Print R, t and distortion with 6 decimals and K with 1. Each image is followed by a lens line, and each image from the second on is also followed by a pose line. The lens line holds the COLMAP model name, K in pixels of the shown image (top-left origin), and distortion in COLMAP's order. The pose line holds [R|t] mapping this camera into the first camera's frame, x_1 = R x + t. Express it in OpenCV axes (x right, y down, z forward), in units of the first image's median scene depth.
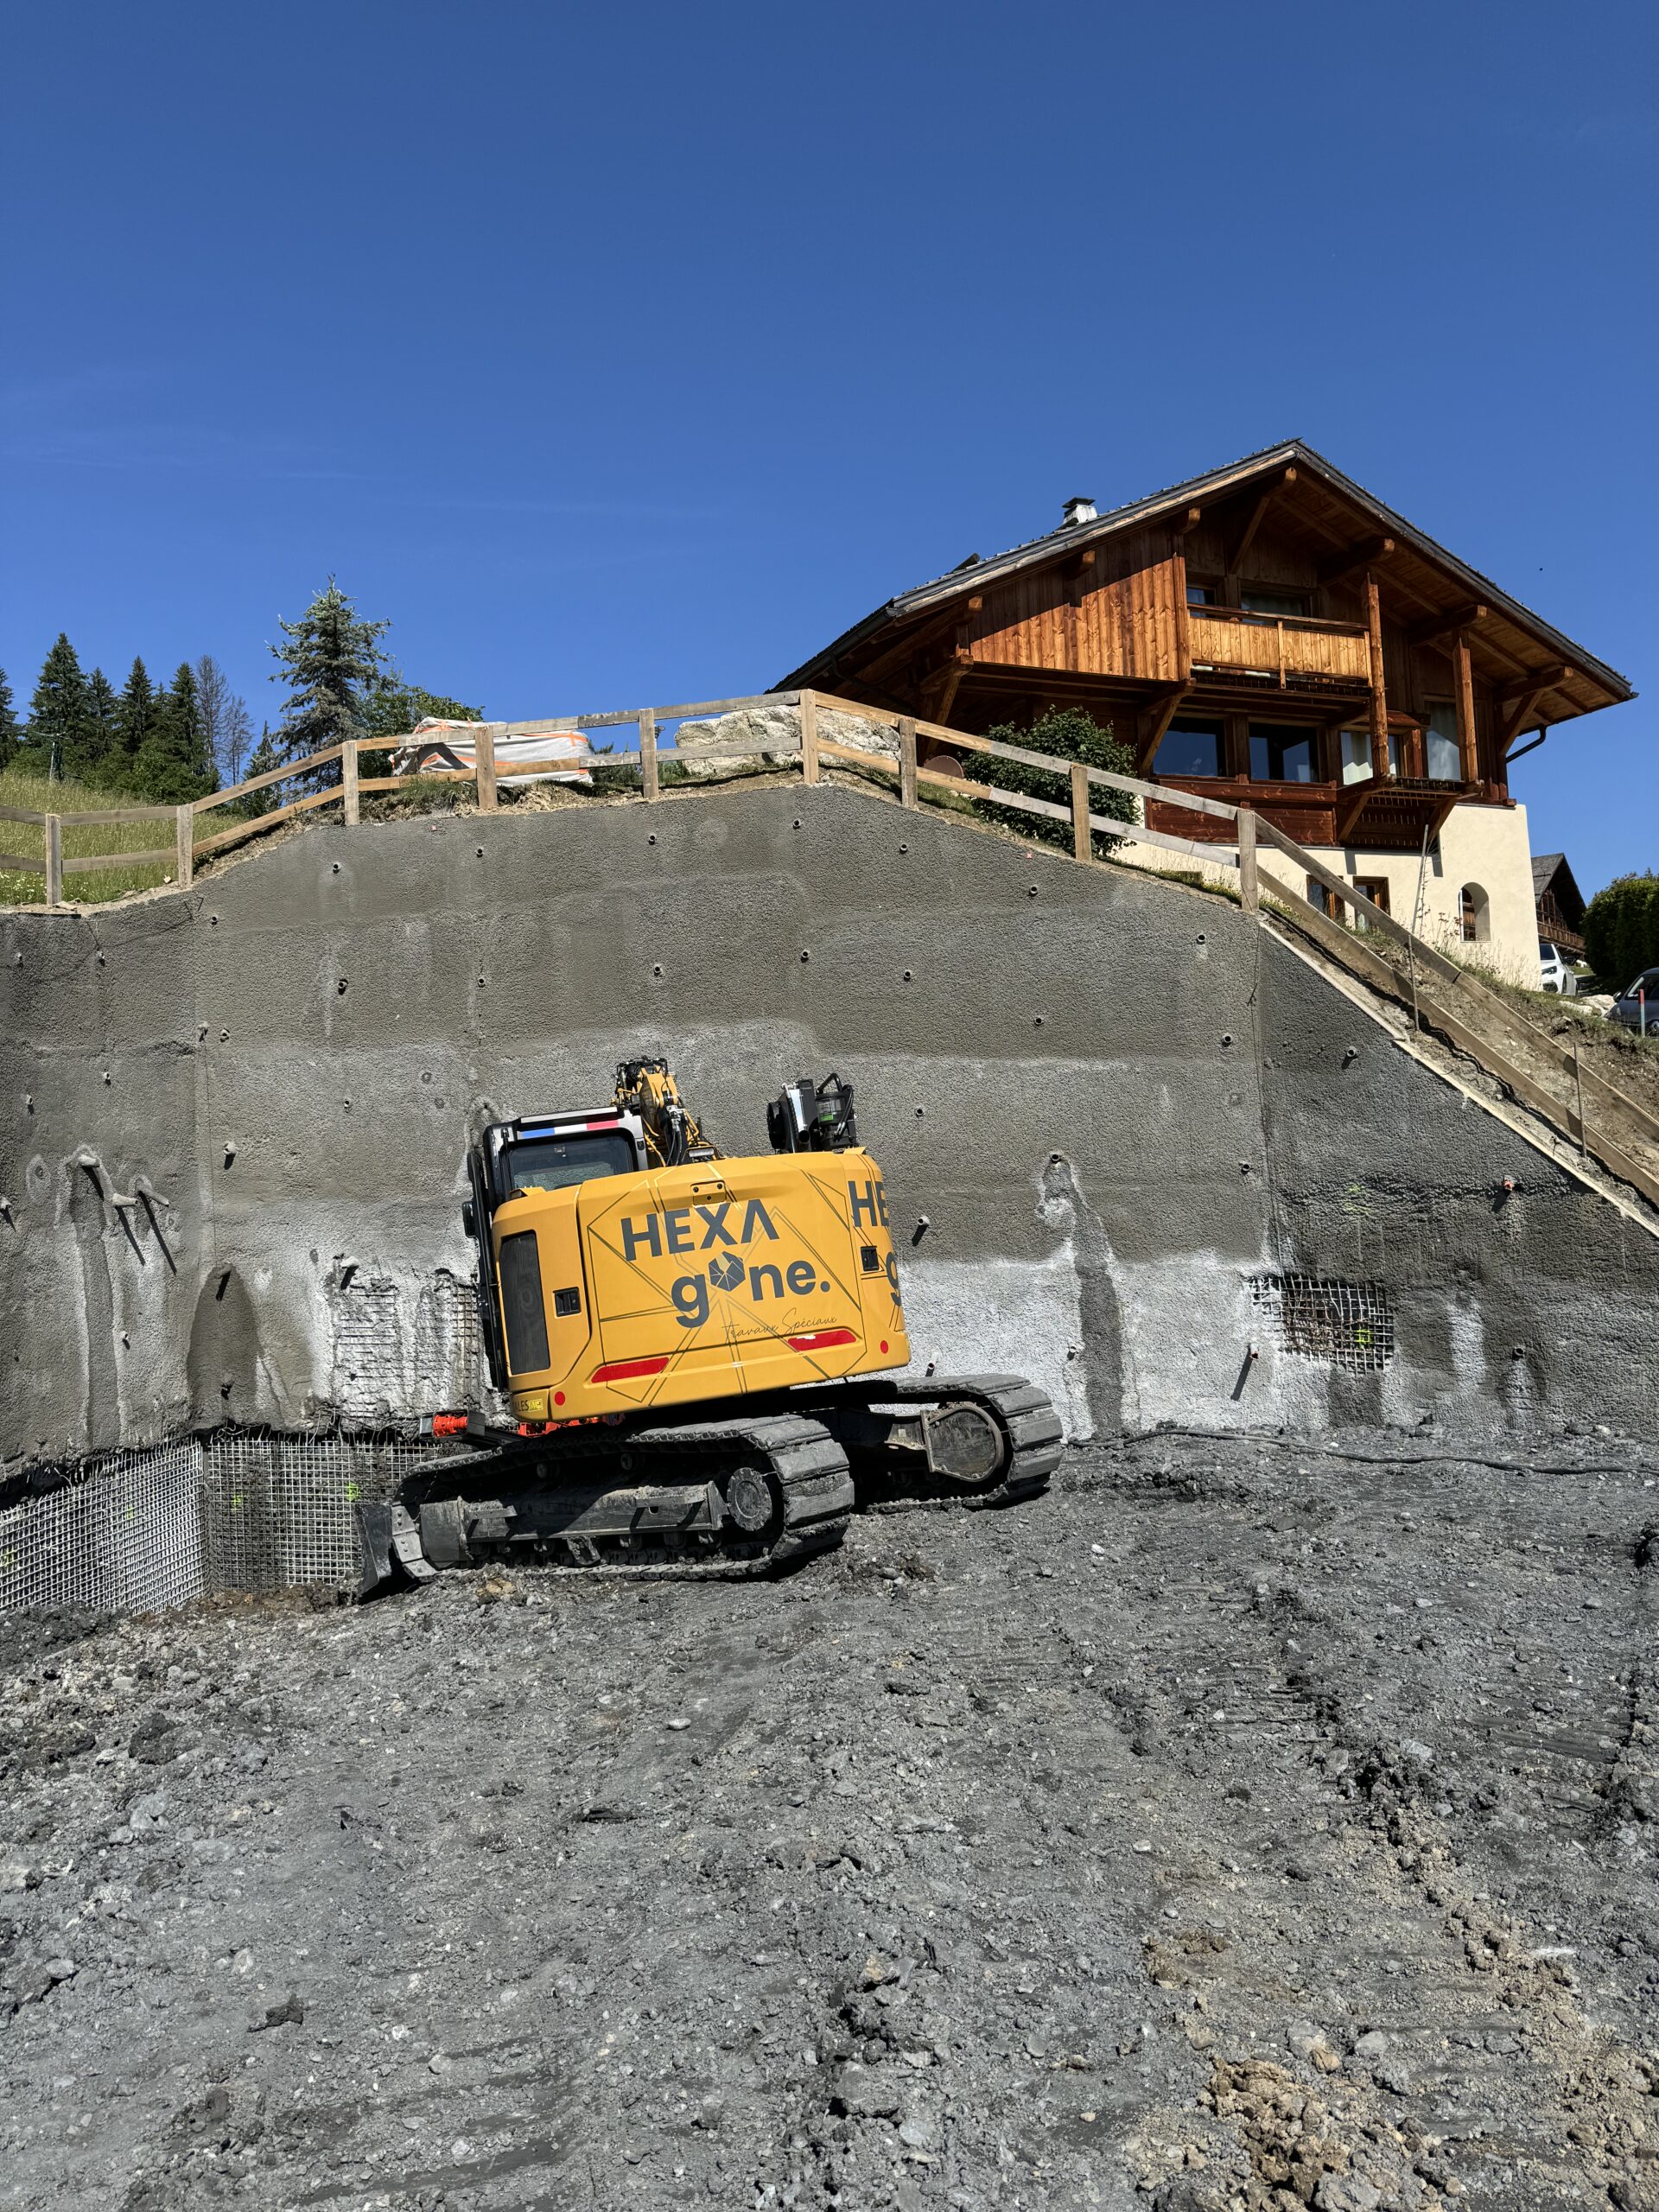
lens RADIAL K [[1545.6, 0, 823.8], [0, 1545.6, 1113.0], [0, 0, 1]] dist [0.021041, -0.003650]
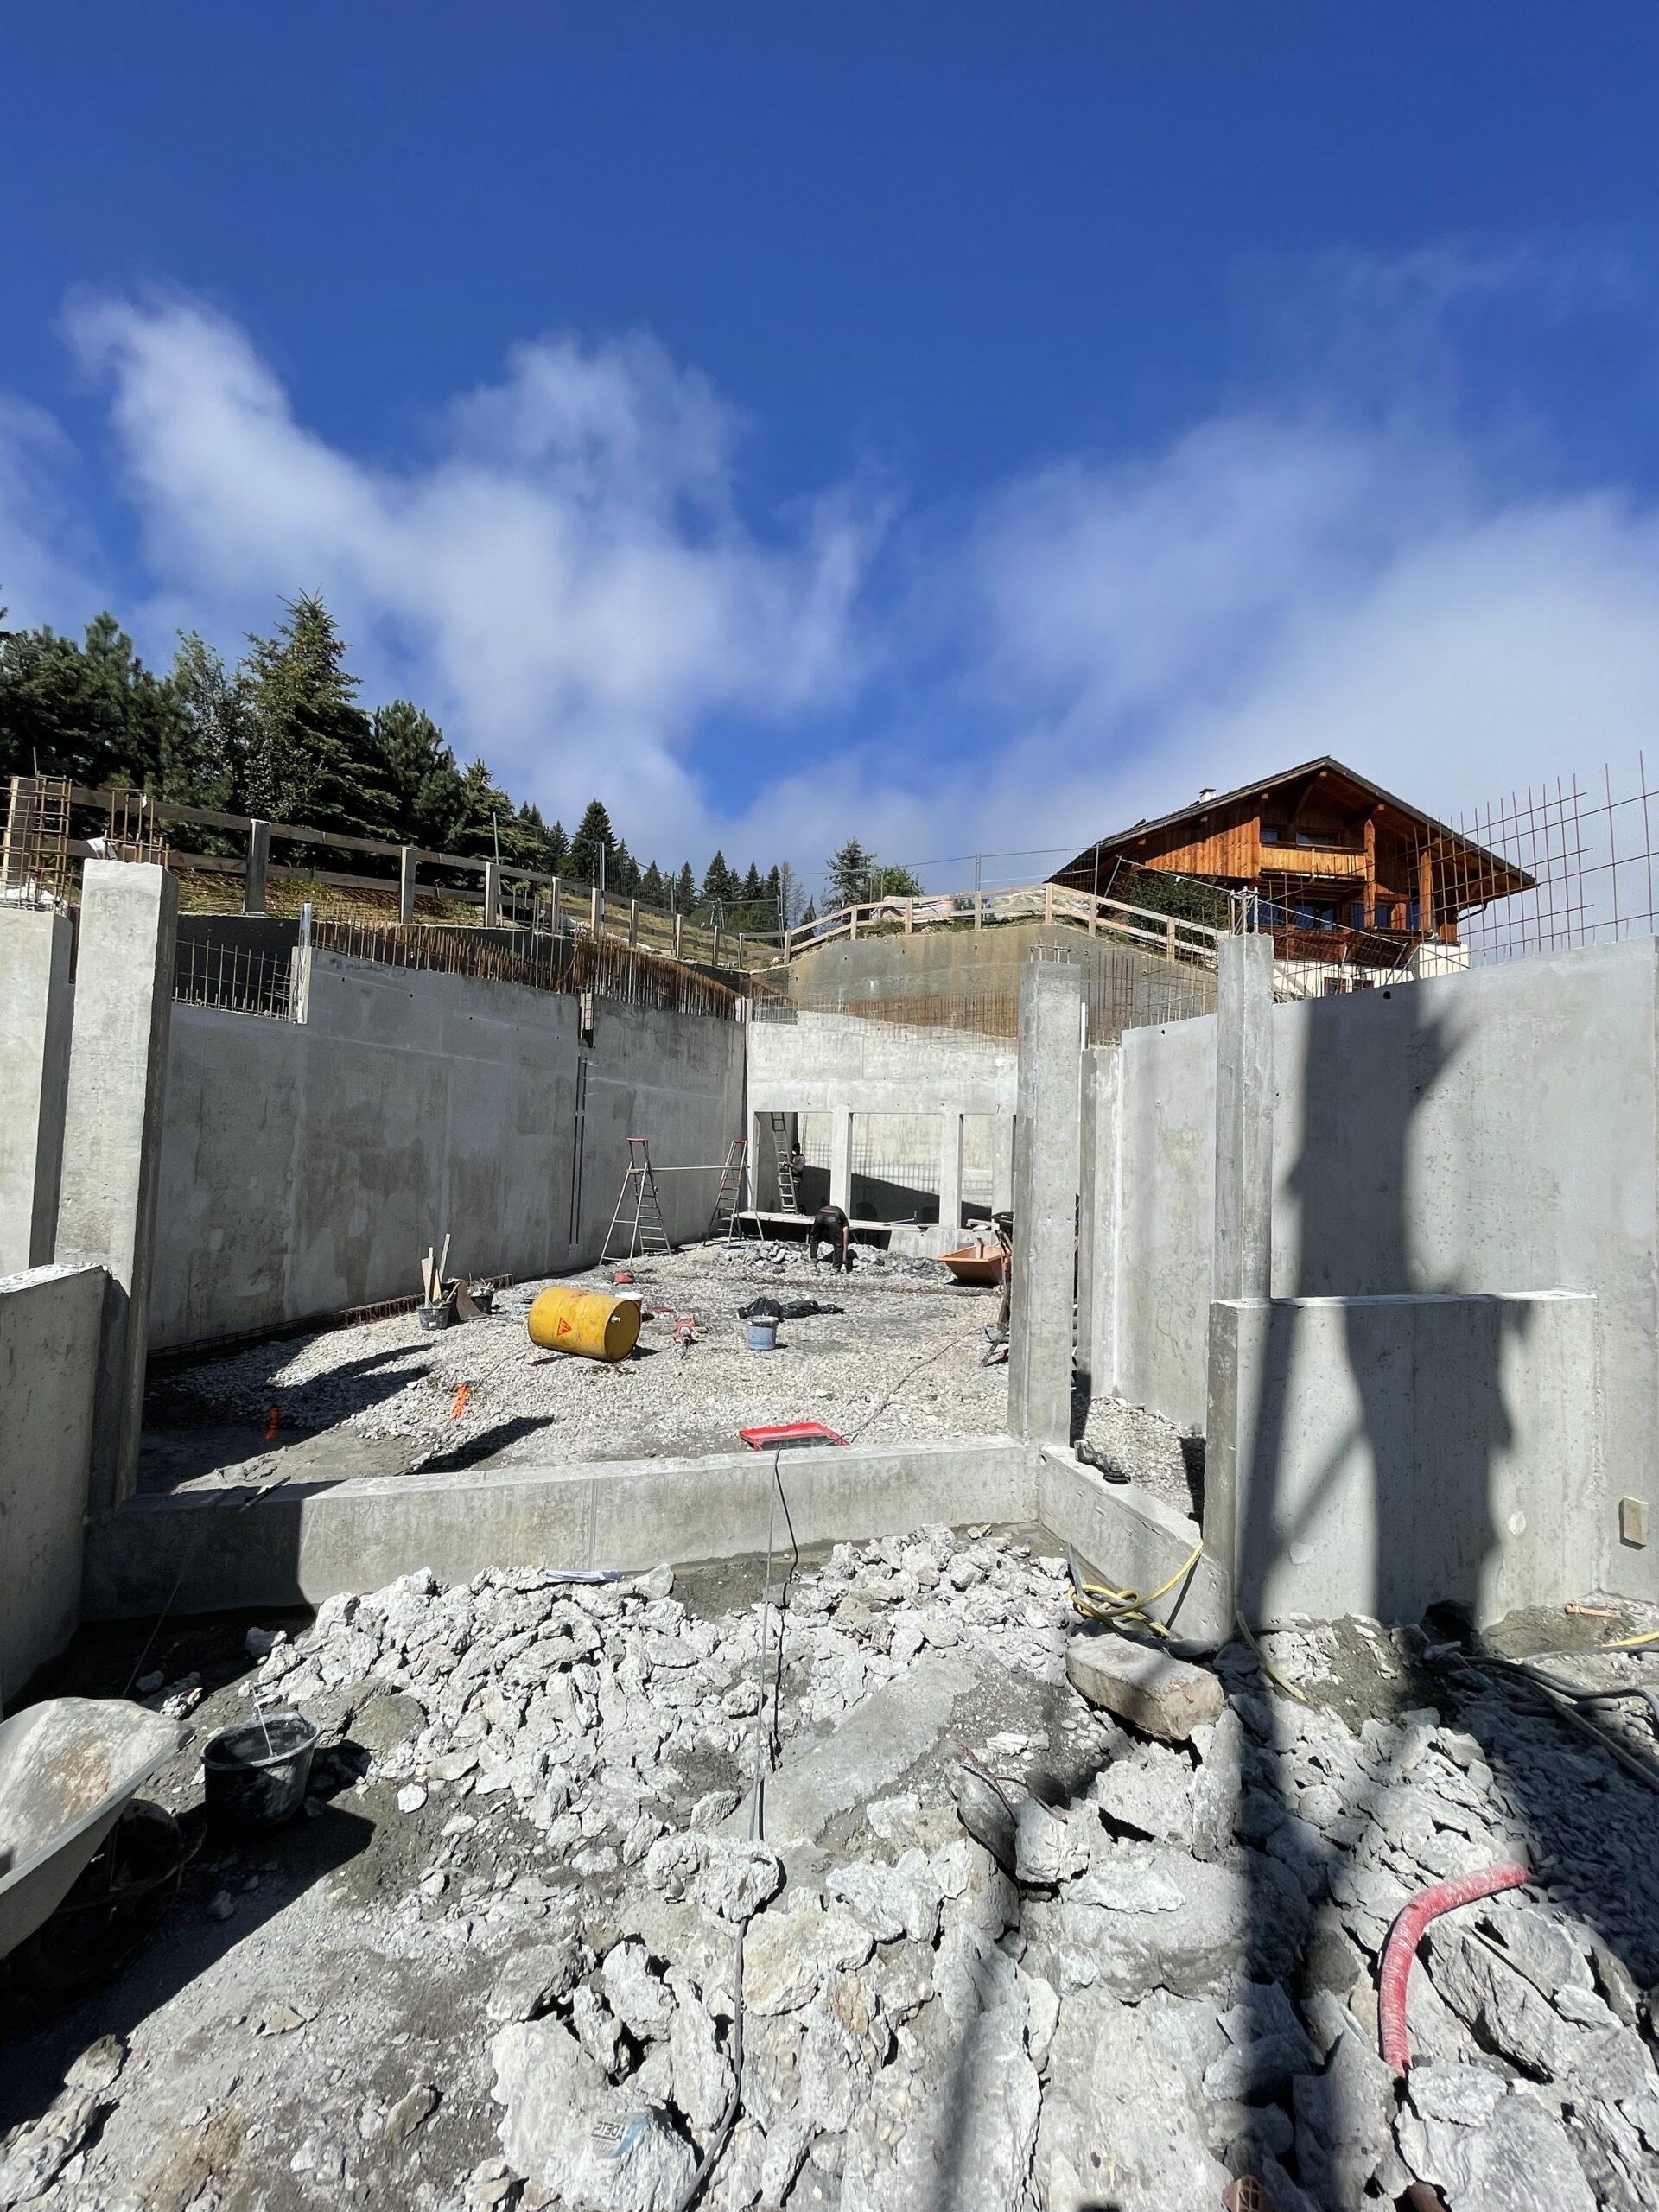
lens RADIAL K [[891.6, 0, 822.7], [0, 891.6, 1100.1], [0, 0, 1]] dist [0.000980, 0.000043]
pose [[0.948578, 0.074015, -0.307768, 0.078386], [-0.080474, 0.996722, -0.008328, 0.063938], [0.306143, 0.032667, 0.951425, -0.265708]]
